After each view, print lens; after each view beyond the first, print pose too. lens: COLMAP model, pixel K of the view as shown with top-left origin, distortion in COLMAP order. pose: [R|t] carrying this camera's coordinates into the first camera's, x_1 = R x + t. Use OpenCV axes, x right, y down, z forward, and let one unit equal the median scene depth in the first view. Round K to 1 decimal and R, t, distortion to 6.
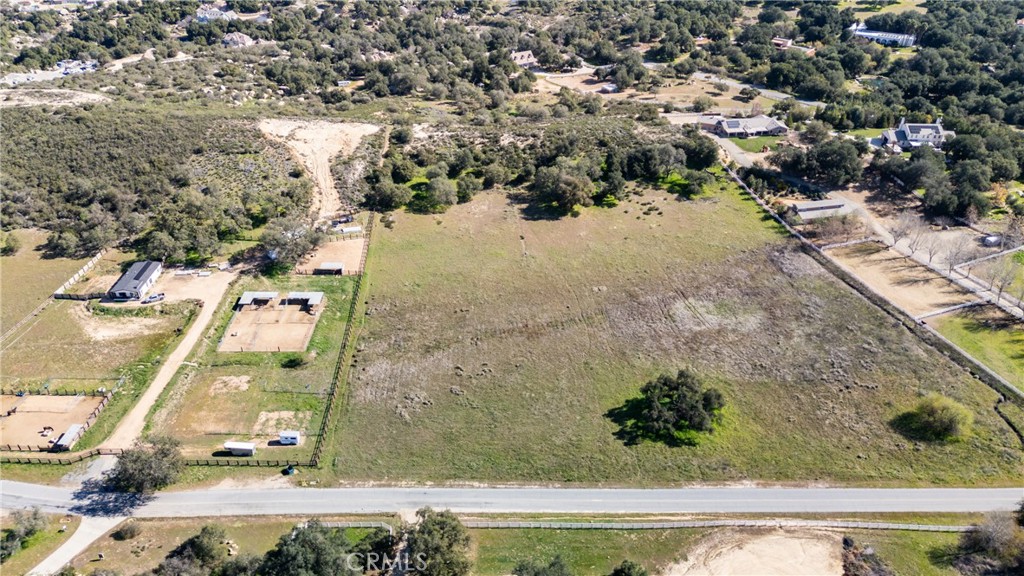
lens RADIAL K [[754.6, 0, 514.0], [0, 754.6, 290.4], [0, 0, 1]] dist [0.056364, -0.046403]
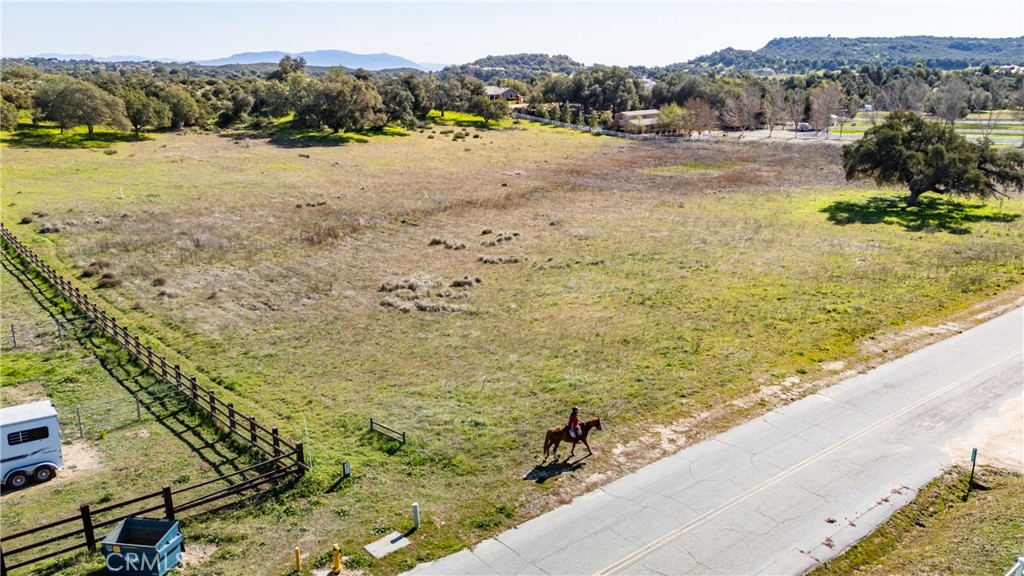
lens RADIAL K [[754.6, 0, 514.0], [0, 754.6, 290.4], [0, 0, 1]] dist [0.056364, -0.046403]
pose [[0.786692, -0.167095, 0.594302, -0.197506], [0.327529, 0.928987, -0.172361, 0.149019], [-0.523299, 0.330246, 0.785555, 0.533137]]
